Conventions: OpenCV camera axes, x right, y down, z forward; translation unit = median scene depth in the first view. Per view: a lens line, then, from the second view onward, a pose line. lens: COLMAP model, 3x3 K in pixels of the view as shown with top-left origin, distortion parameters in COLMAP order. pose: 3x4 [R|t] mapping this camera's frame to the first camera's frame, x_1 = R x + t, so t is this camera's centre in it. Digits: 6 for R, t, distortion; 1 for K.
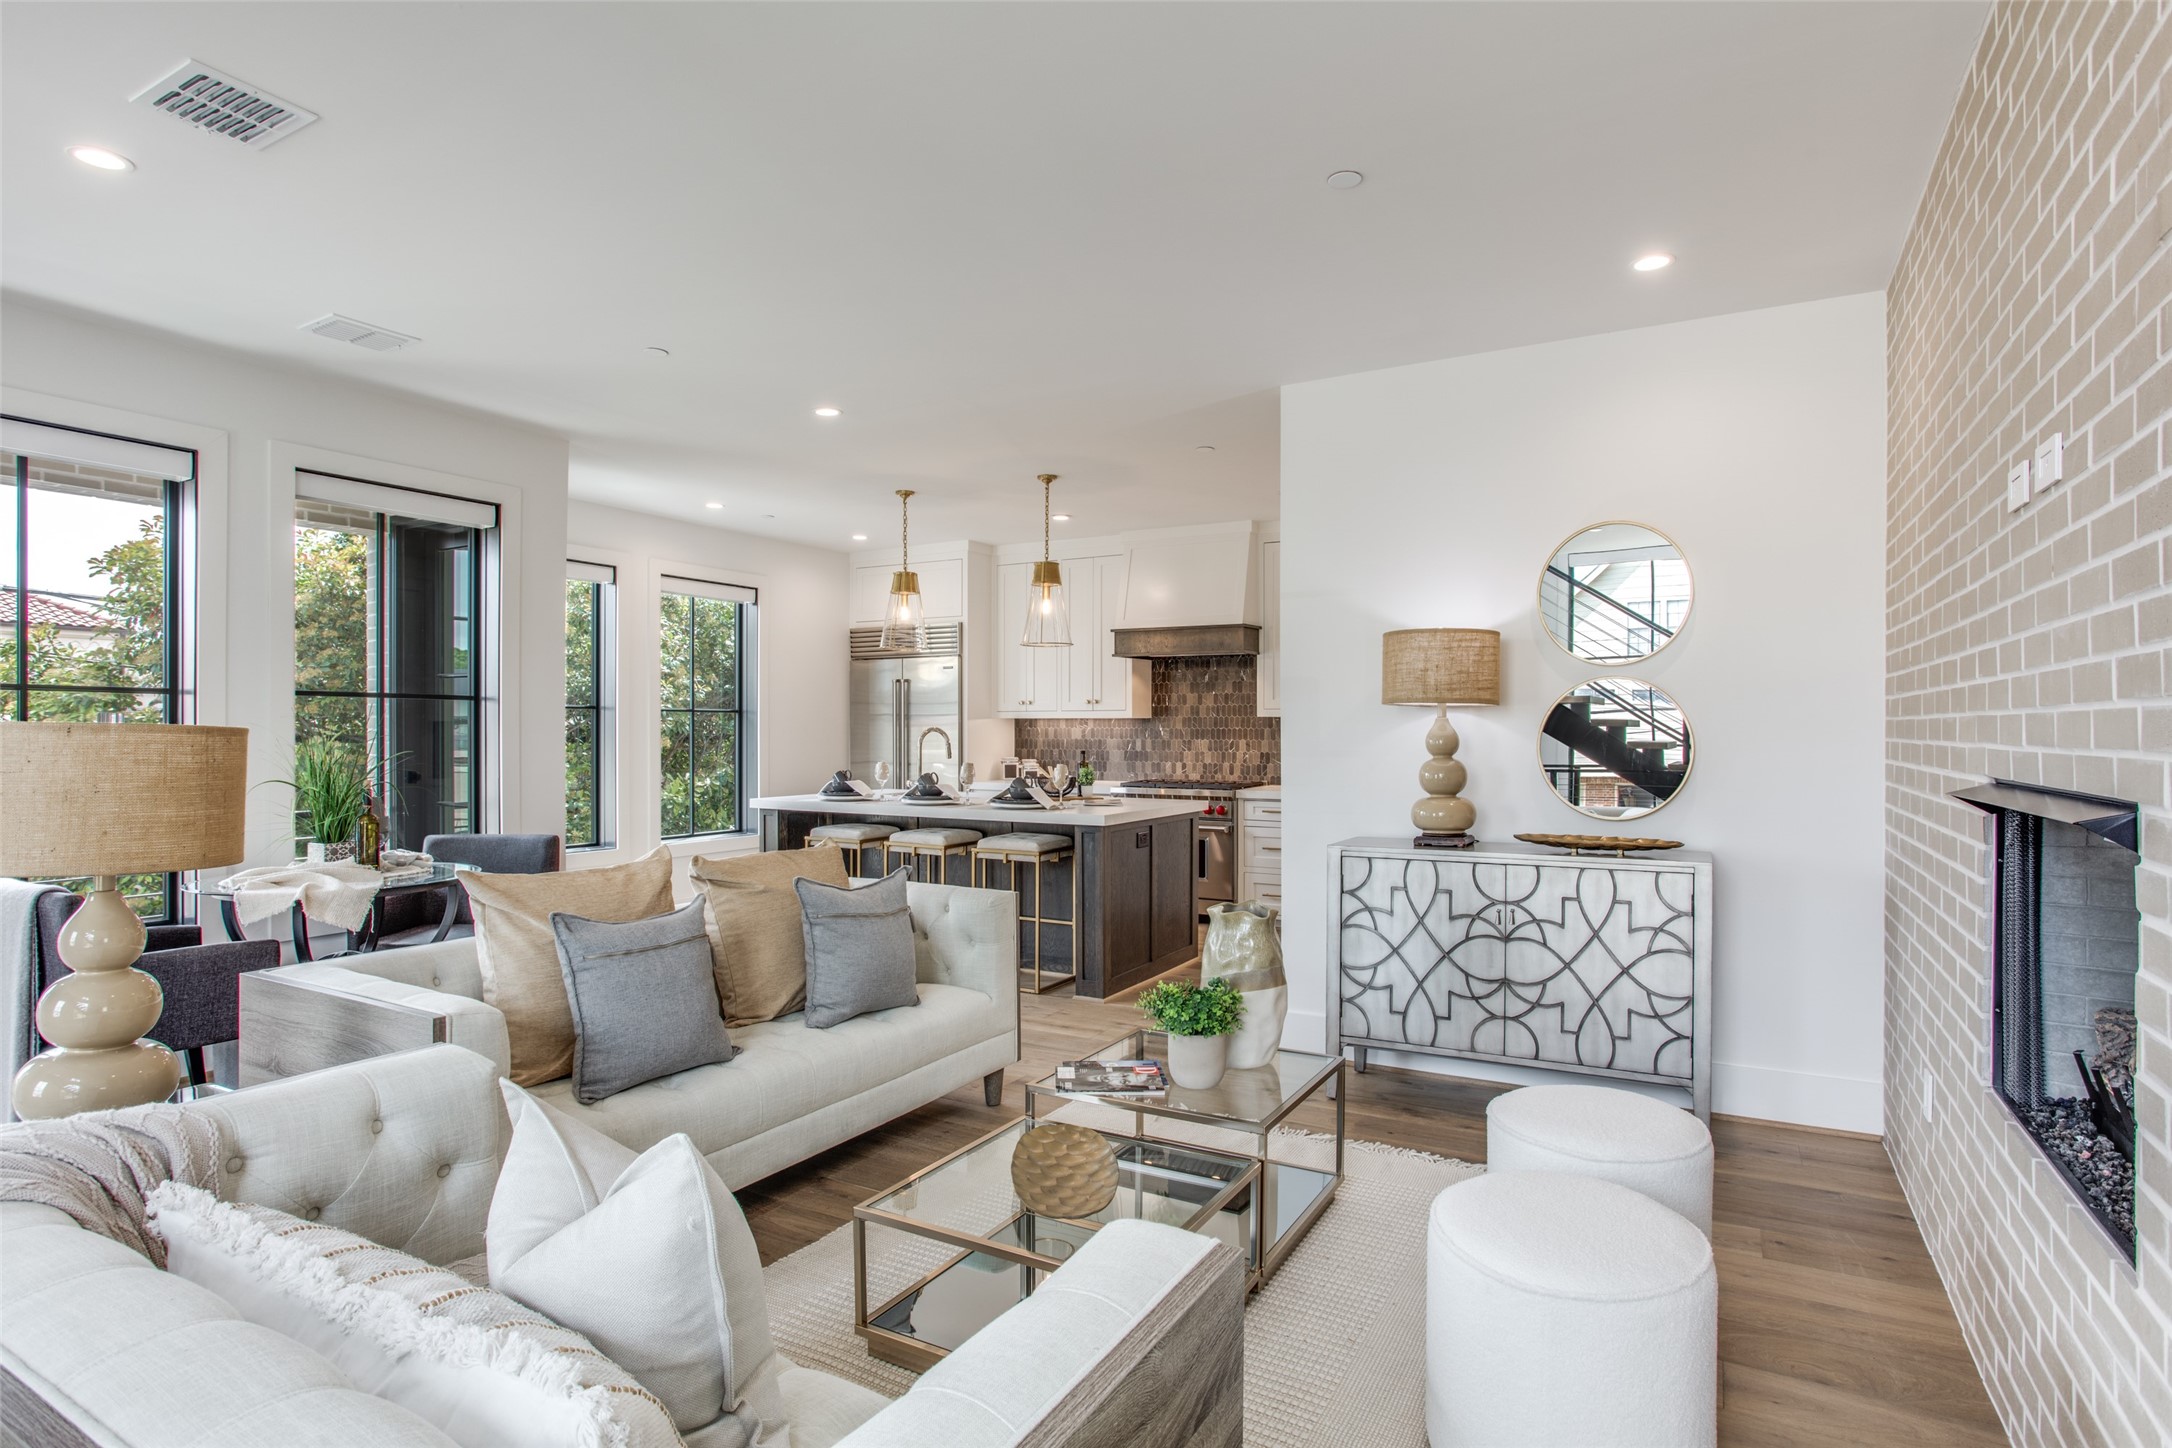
lens RADIAL K [[1101.3, 0, 1086.7], [0, 1101.3, 732.8], [0, 0, 1]] dist [-0.048952, 0.024289]
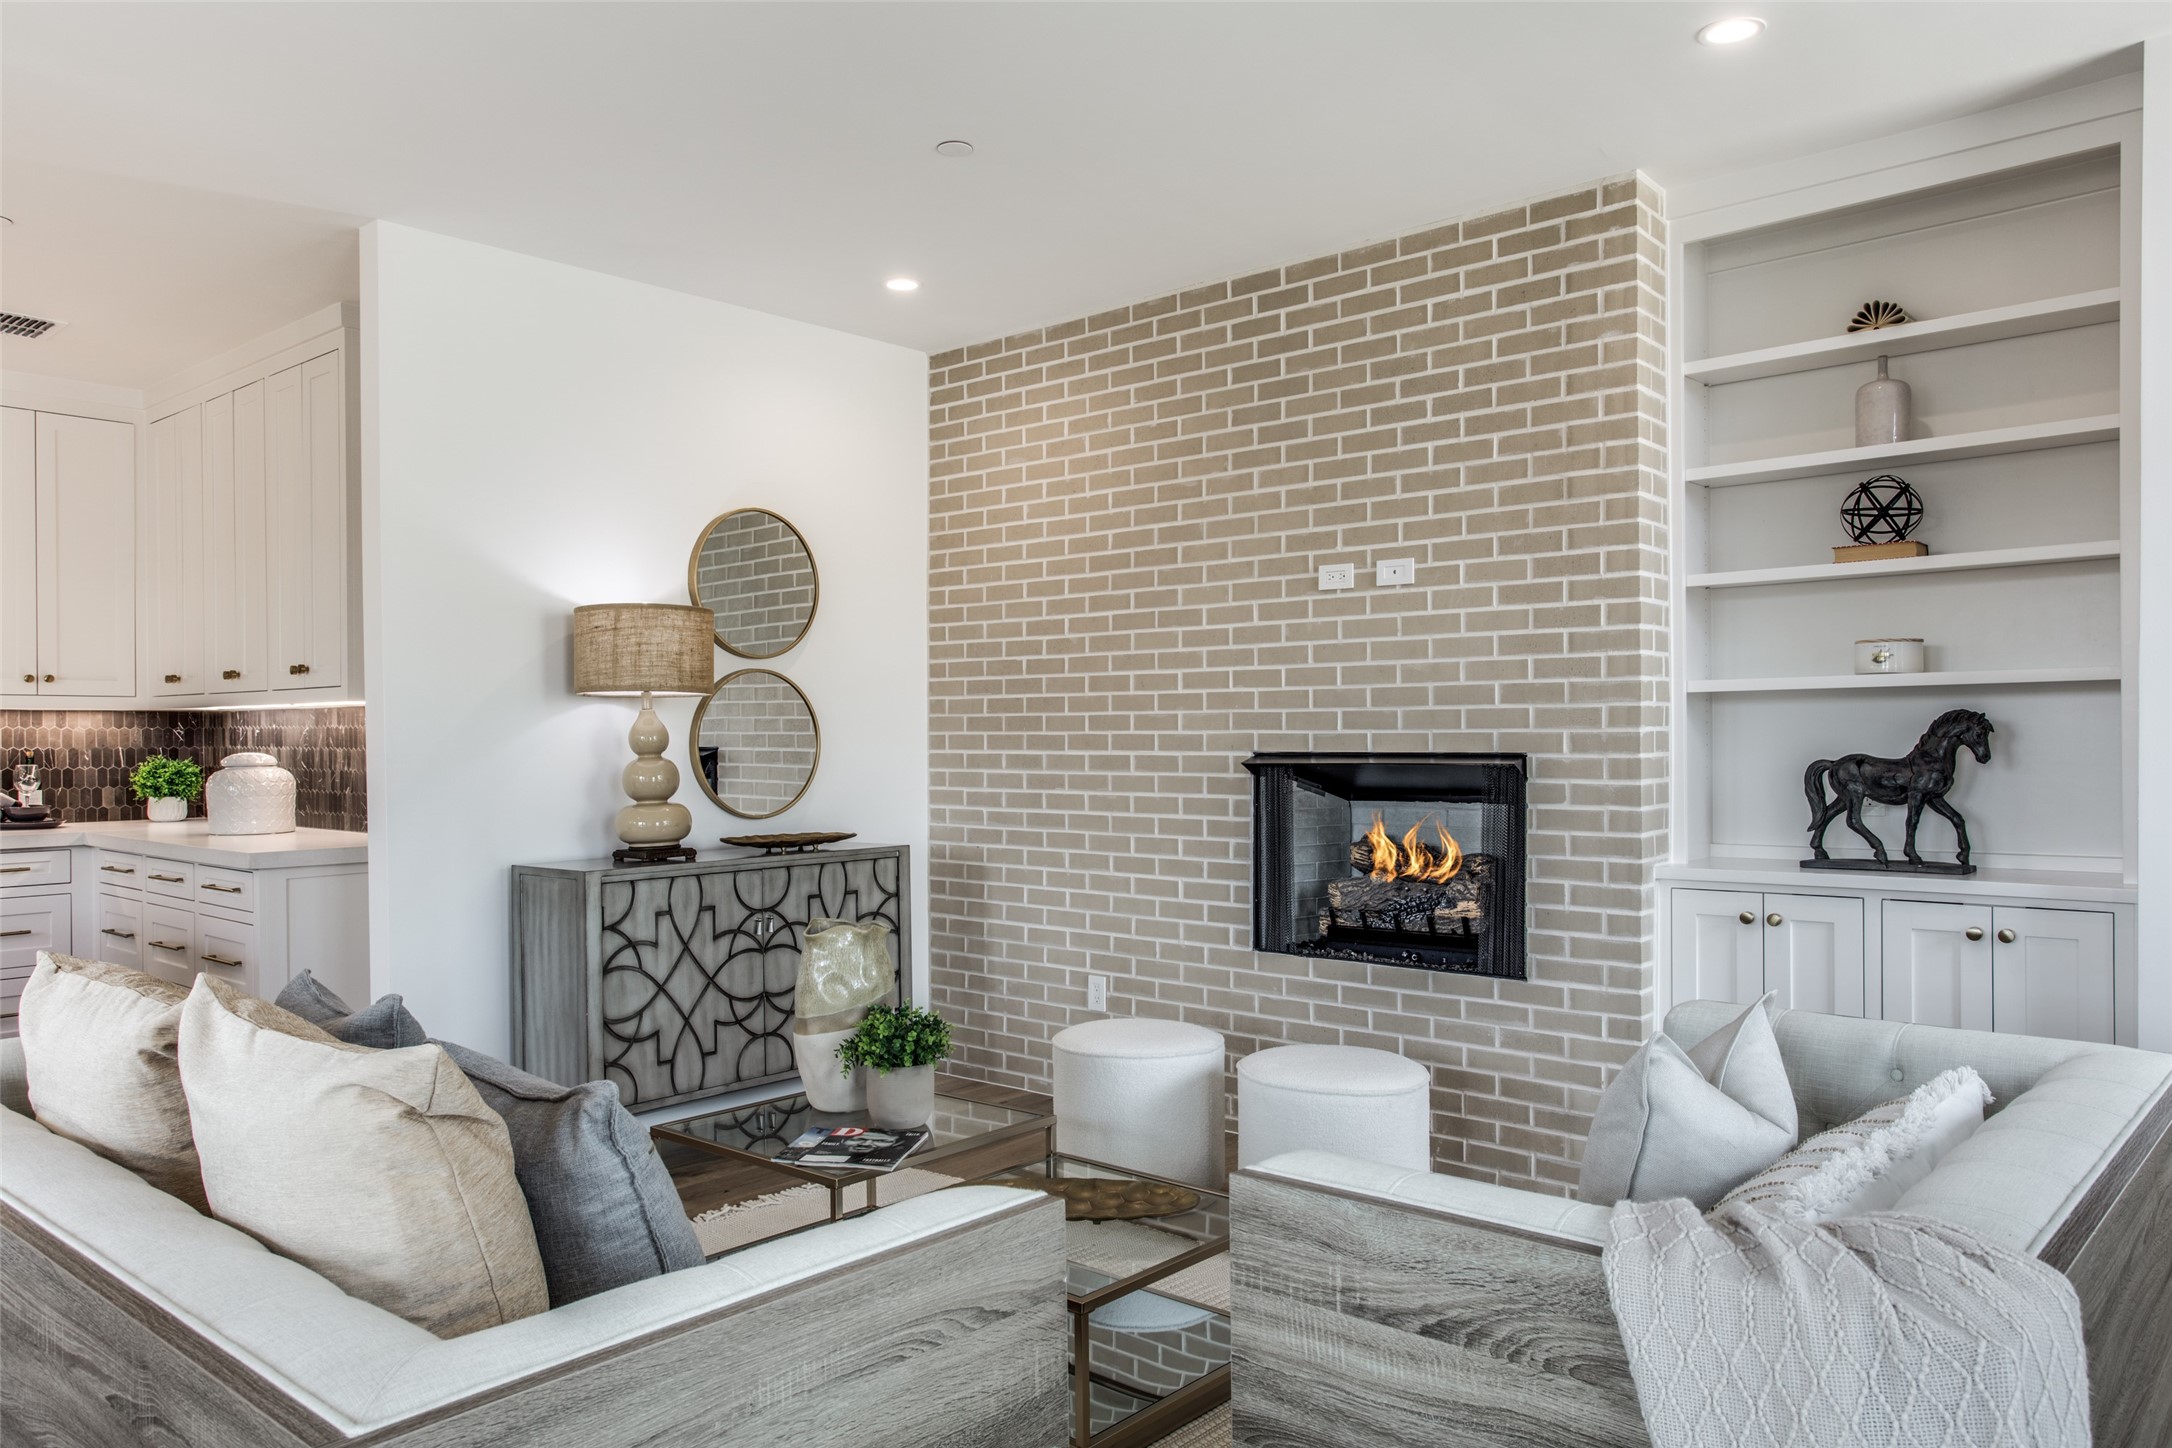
lens RADIAL K [[1504.8, 0, 1065.5], [0, 1504.8, 753.3], [0, 0, 1]] dist [0.017327, 0.015997]
pose [[0.214970, -0.012896, 0.976535, -0.740414], [0.007264, 0.999906, 0.011605, 0.008619], [-0.976594, 0.004598, 0.215044, 0.436089]]
